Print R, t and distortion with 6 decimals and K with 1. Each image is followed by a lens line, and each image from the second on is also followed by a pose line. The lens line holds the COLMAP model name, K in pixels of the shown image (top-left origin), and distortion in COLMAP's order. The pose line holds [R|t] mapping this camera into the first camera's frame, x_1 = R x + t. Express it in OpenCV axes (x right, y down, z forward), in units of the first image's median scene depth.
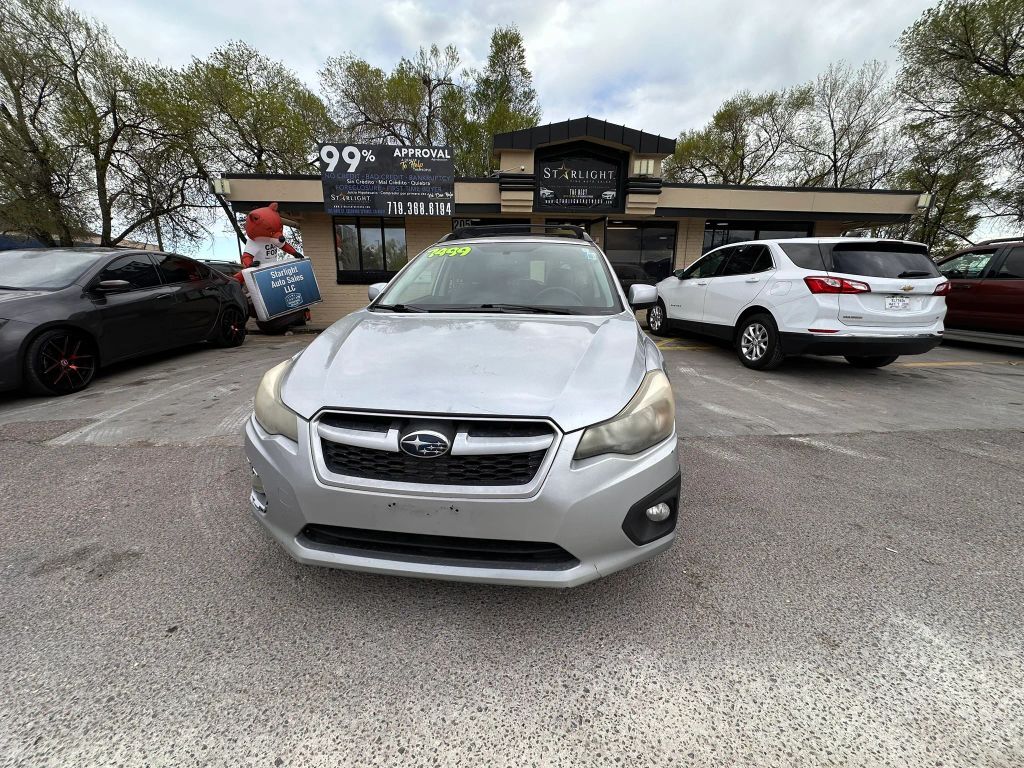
lens RADIAL K [[406.4, 0, 513.5], [0, 406.4, 383.1], [0, 0, 1]] dist [-0.002396, 0.000022]
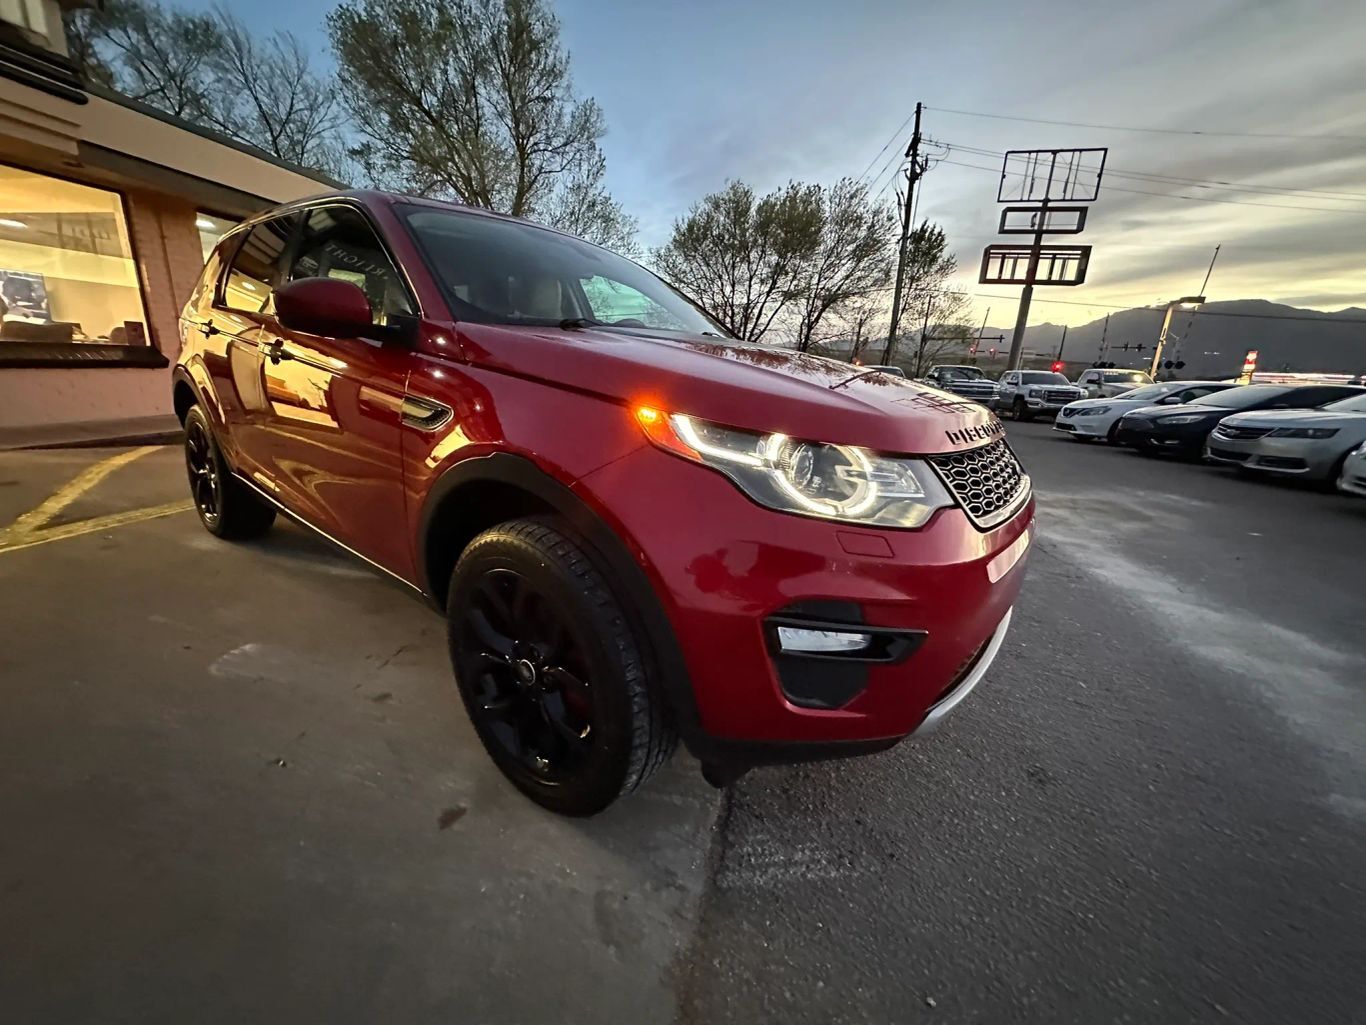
lens RADIAL K [[544.2, 0, 685.0], [0, 544.2, 511.5], [0, 0, 1]] dist [-0.004245, 0.000762]
pose [[0.292719, -0.244187, 0.924494, -0.054432], [0.184029, 0.963154, 0.196130, -0.080176], [-0.938322, 0.112723, 0.326871, 0.325759]]
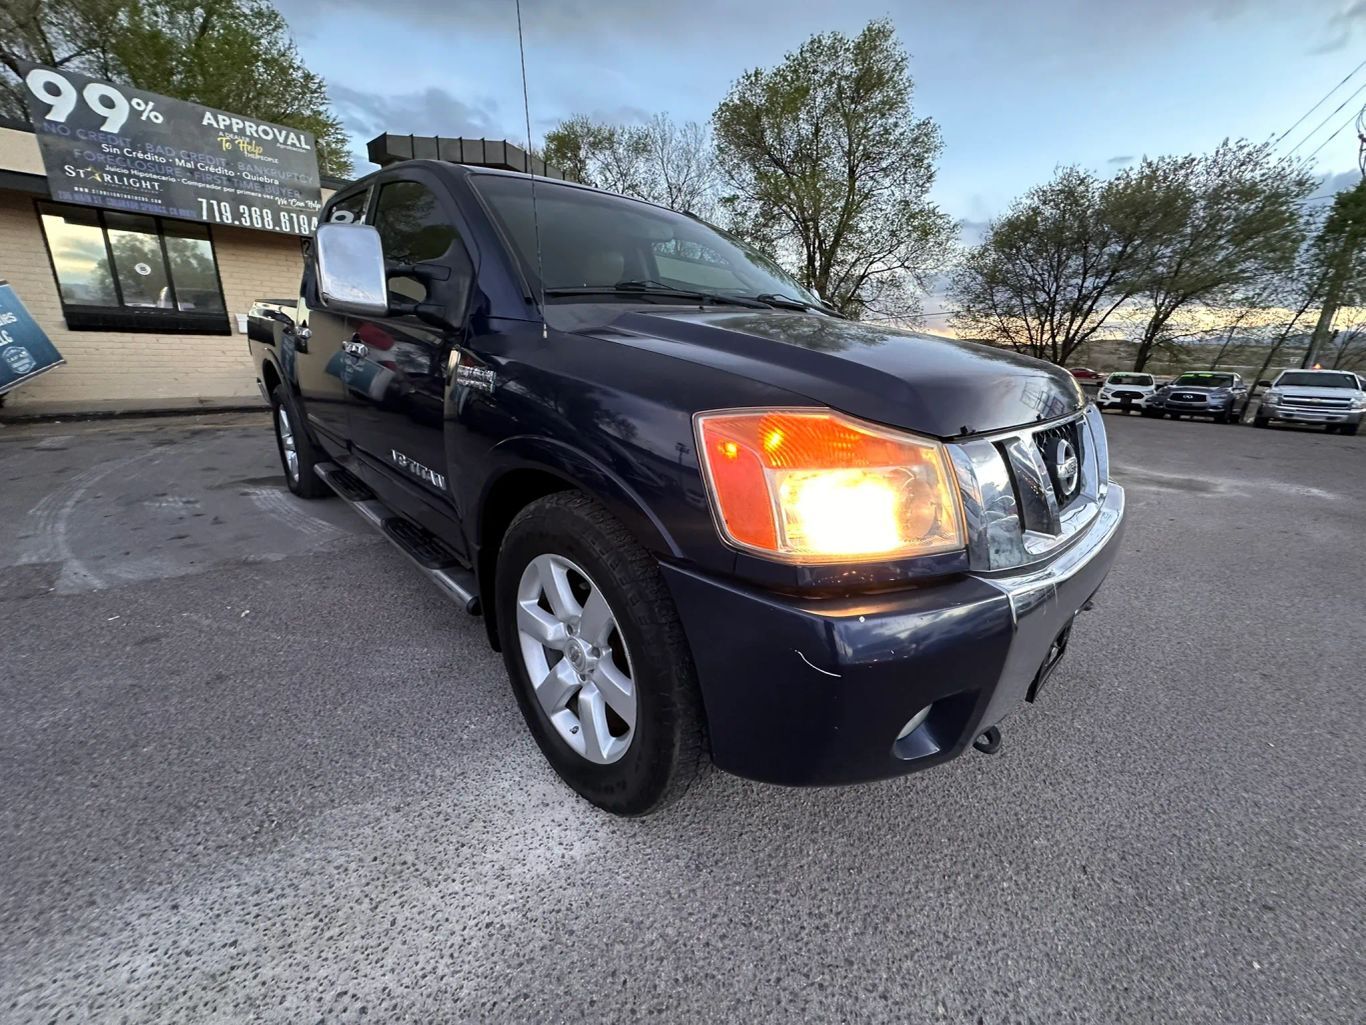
lens RADIAL K [[542.2, 0, 685.0], [0, 542.2, 511.3], [0, 0, 1]] dist [-0.002396, 0.000022]
pose [[0.766334, -0.158331, 0.622626, -0.326846], [0.115653, 0.987321, 0.108724, 0.014361], [-0.631946, -0.011310, 0.774930, -0.097037]]
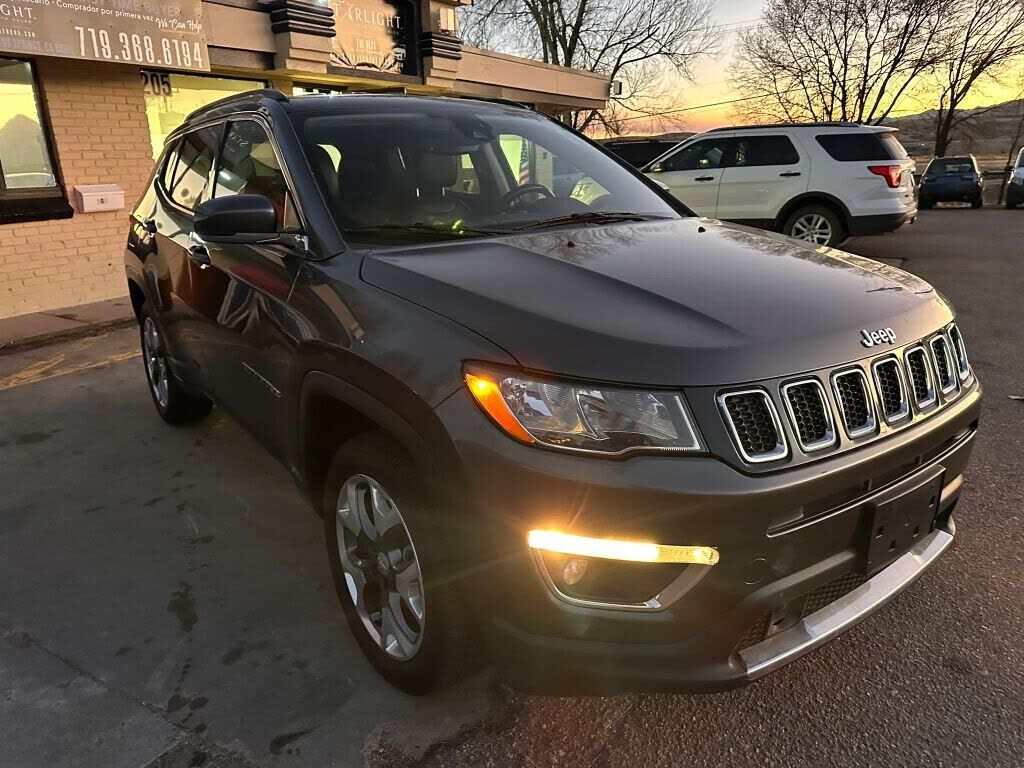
lens RADIAL K [[729.5, 0, 506.7], [0, 729.5, 382.7], [0, 0, 1]] dist [0.001531, -0.004711]
pose [[0.580356, -0.257635, 0.772536, -0.725663], [0.235324, 0.961224, 0.143777, -0.091119], [-0.779622, 0.098355, 0.618479, 0.211428]]
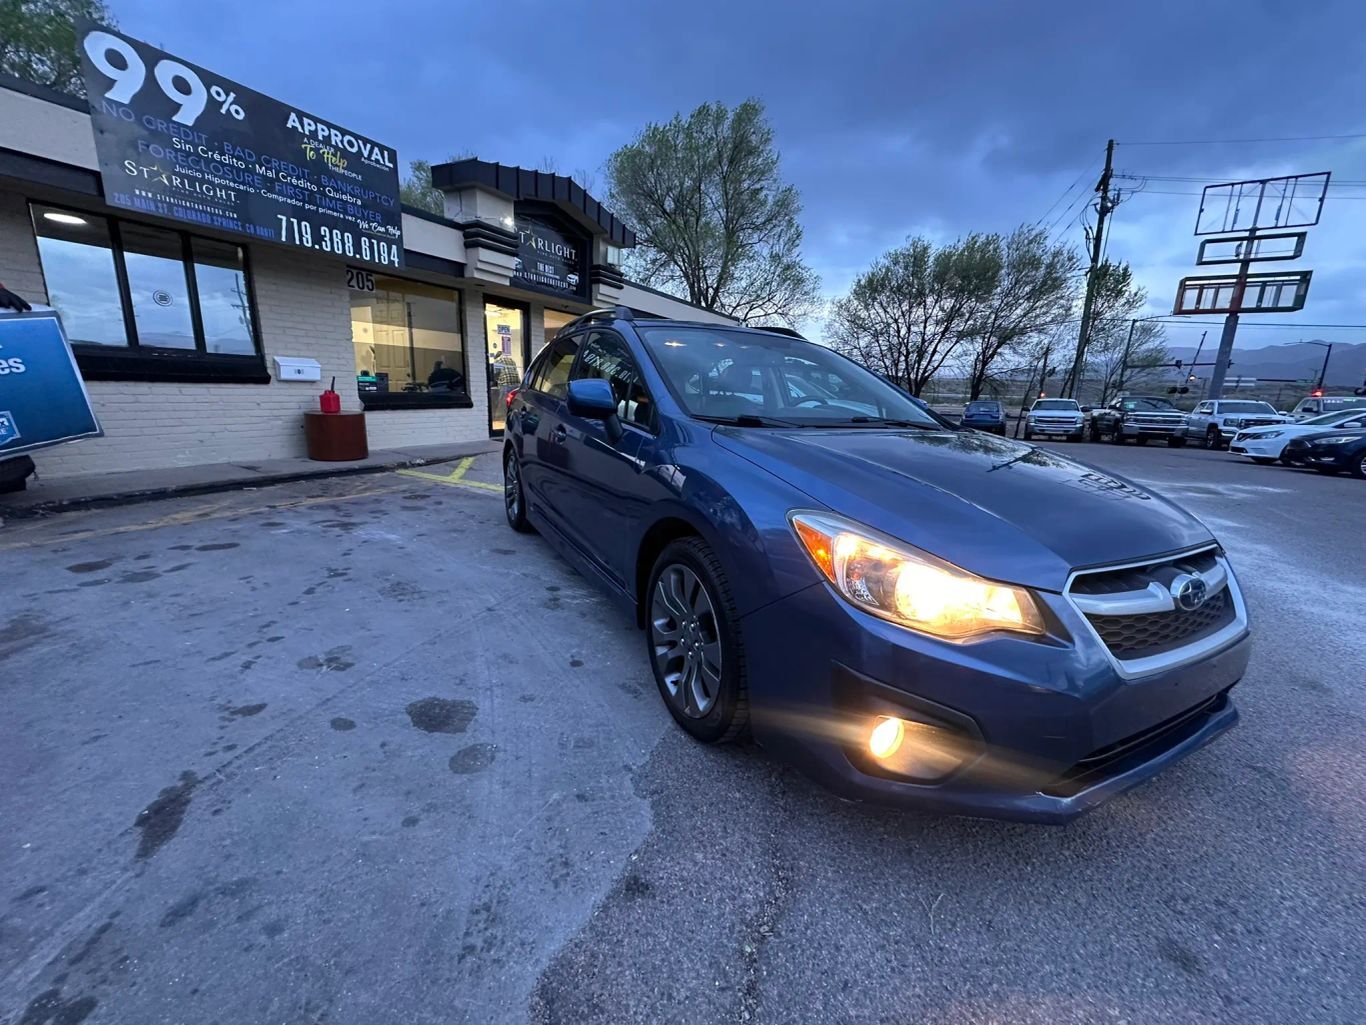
lens RADIAL K [[542.2, 0, 685.0], [0, 542.2, 511.3], [0, 0, 1]] dist [-0.002396, 0.000022]
pose [[0.545259, -0.170005, 0.820848, -0.628992], [0.174385, 0.980800, 0.087295, -0.070729], [-0.819928, 0.095545, 0.564437, 0.268843]]
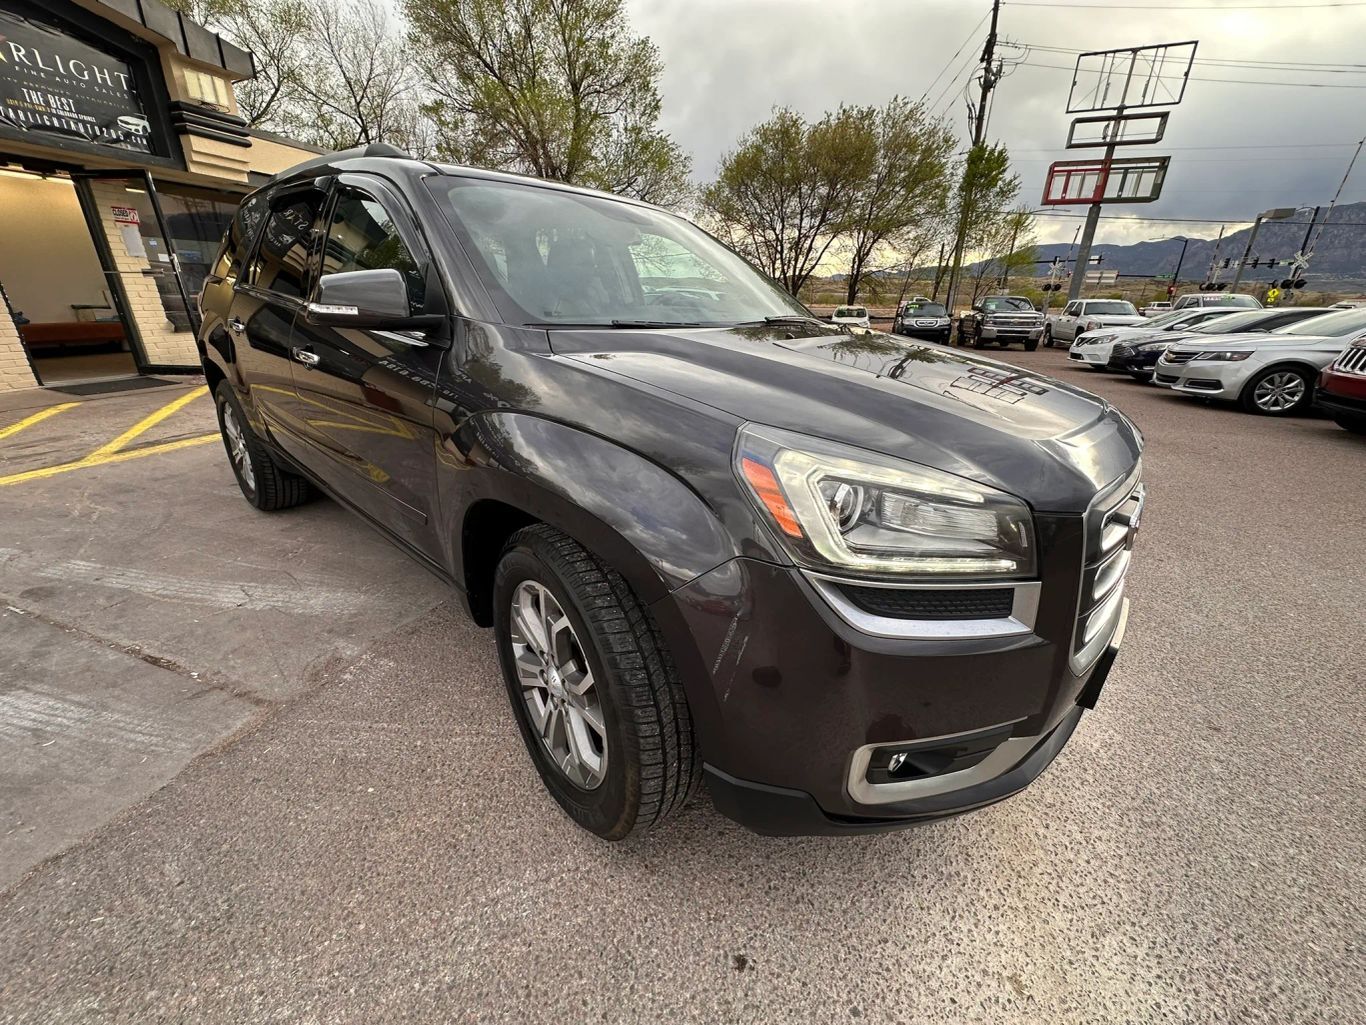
lens RADIAL K [[542.2, 0, 685.0], [0, 542.2, 511.3], [0, 0, 1]] dist [-0.002396, 0.000022]
pose [[0.409293, -0.334924, 0.848708, -0.231140], [0.206338, 0.940068, 0.271470, -0.049707], [-0.888765, 0.064010, 0.453871, 0.111414]]
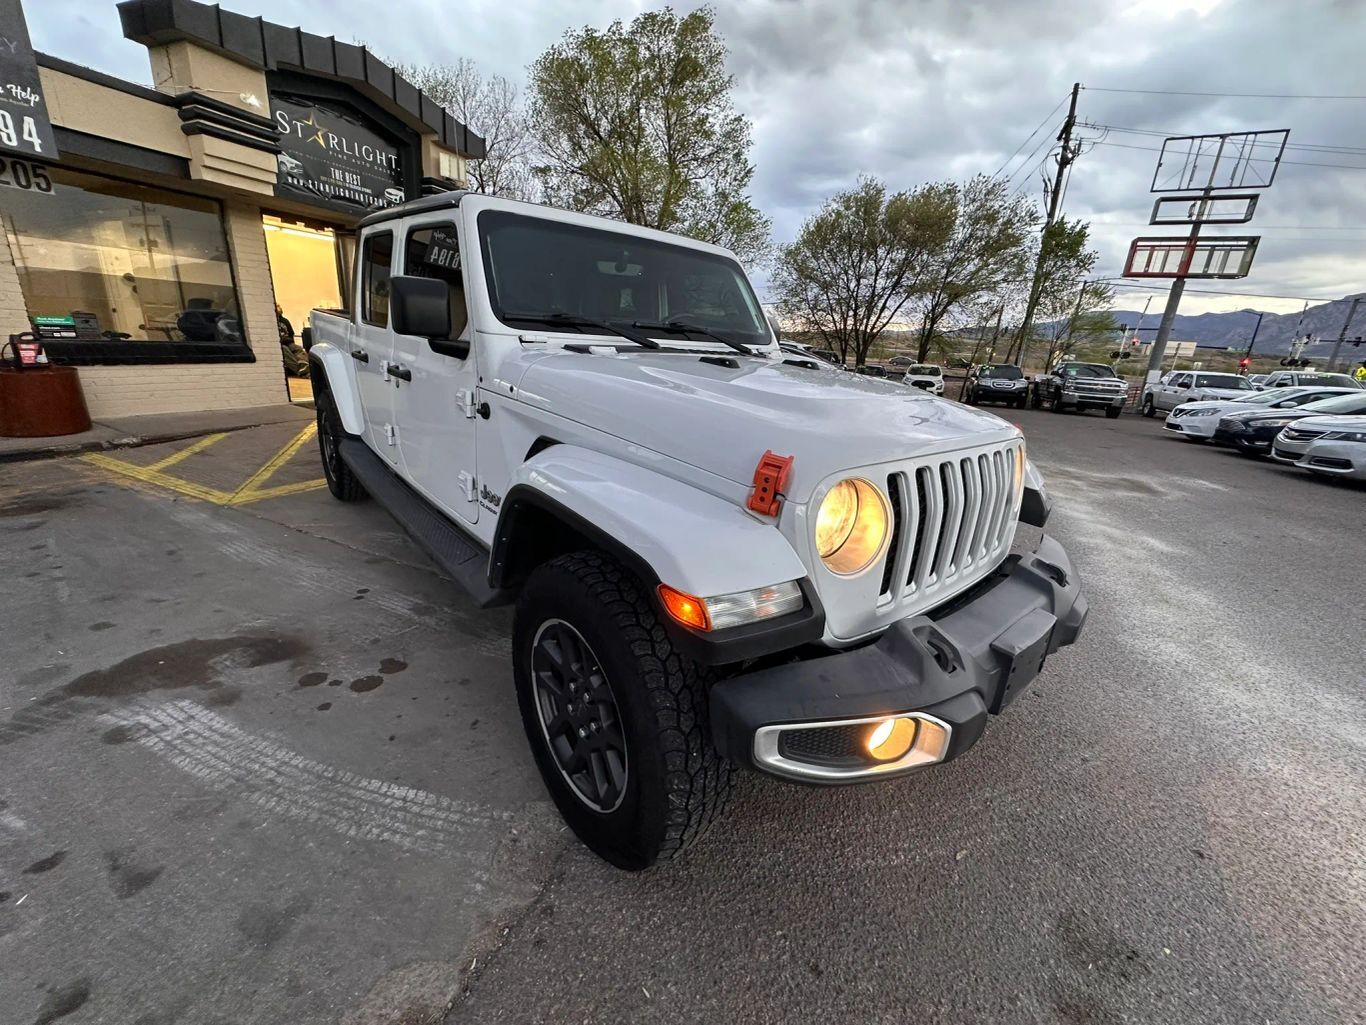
lens RADIAL K [[542.2, 0, 685.0], [0, 542.2, 511.3], [0, 0, 1]] dist [-0.002396, 0.000022]
pose [[0.485862, -0.237926, 0.841029, -0.374874], [0.152065, 0.970572, 0.186725, -0.086362], [-0.860705, 0.037168, 0.507745, 0.228139]]
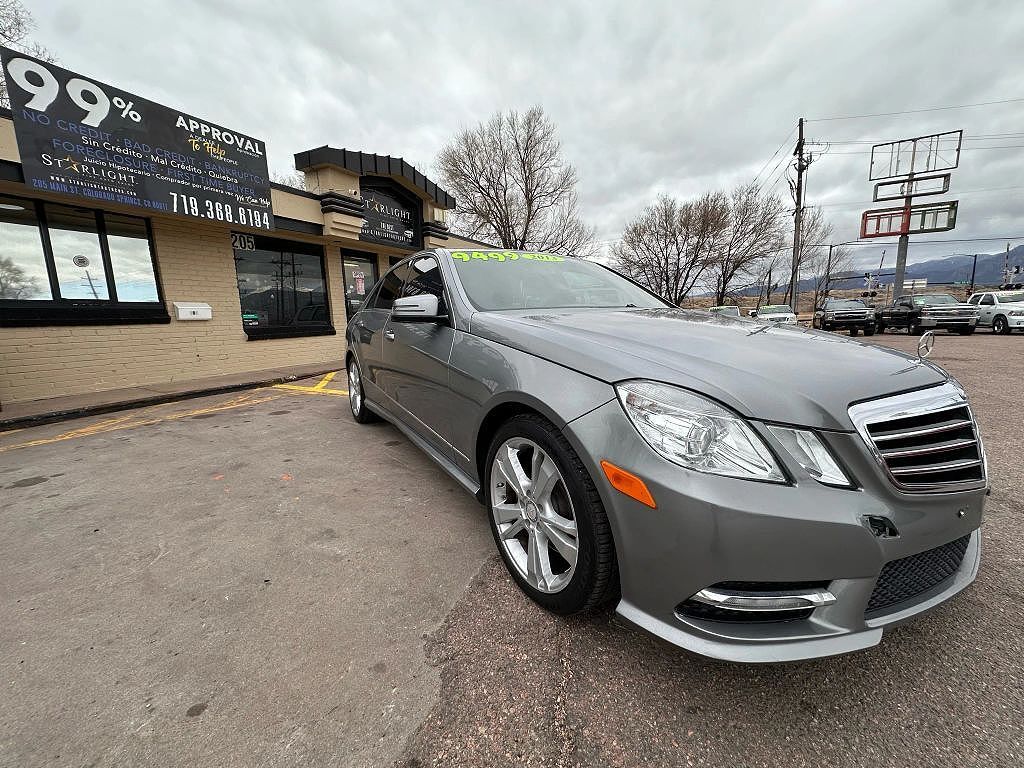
lens RADIAL K [[406.4, 0, 513.5], [0, 406.4, 383.1], [0, 0, 1]] dist [-0.002396, 0.000022]
pose [[0.530130, -0.154293, 0.833760, -0.589840], [0.234858, 0.971552, 0.030462, -0.055519], [-0.814742, 0.179667, 0.551286, 0.274891]]
